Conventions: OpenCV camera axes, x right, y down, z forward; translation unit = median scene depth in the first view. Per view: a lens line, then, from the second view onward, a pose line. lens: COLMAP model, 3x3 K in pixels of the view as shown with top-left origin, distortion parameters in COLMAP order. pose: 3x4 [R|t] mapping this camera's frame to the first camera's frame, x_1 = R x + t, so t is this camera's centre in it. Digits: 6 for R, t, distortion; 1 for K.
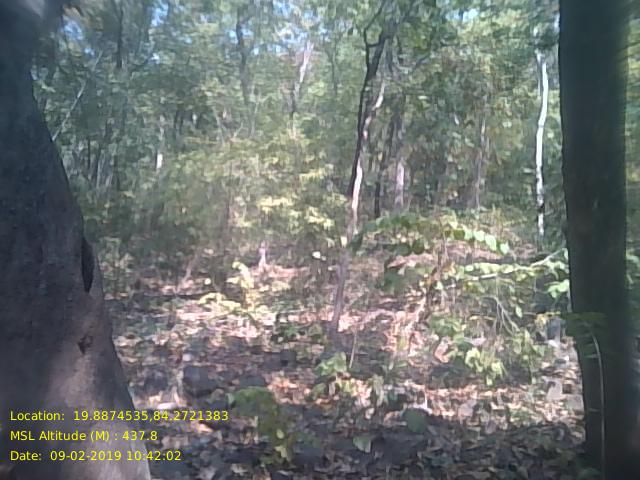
lens RADIAL K [[542.3, 0, 318.2], [0, 542.3, 240.8], [0, 0, 1]] dist [-0.002541, -0.050982]
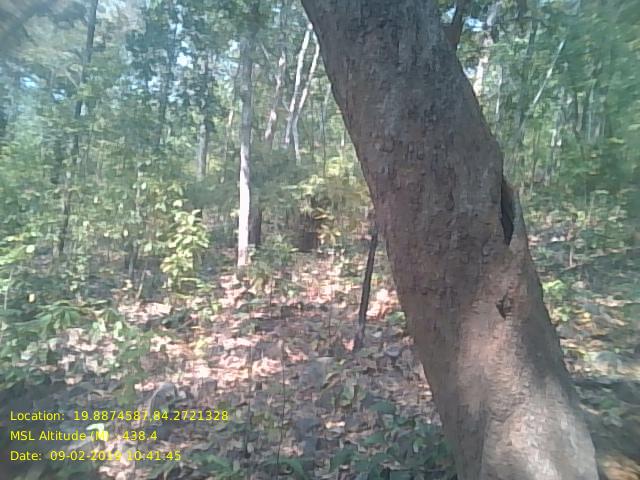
lens RADIAL K [[542.3, 0, 320.0], [0, 542.3, 237.0], [0, 0, 1]] dist [-0.002541, -0.050982]
pose [[0.657792, -0.002064, -0.753197, 0.010749], [0.058273, 0.997138, 0.048159, 0.025964], [0.750942, -0.075570, 0.656030, 0.245454]]
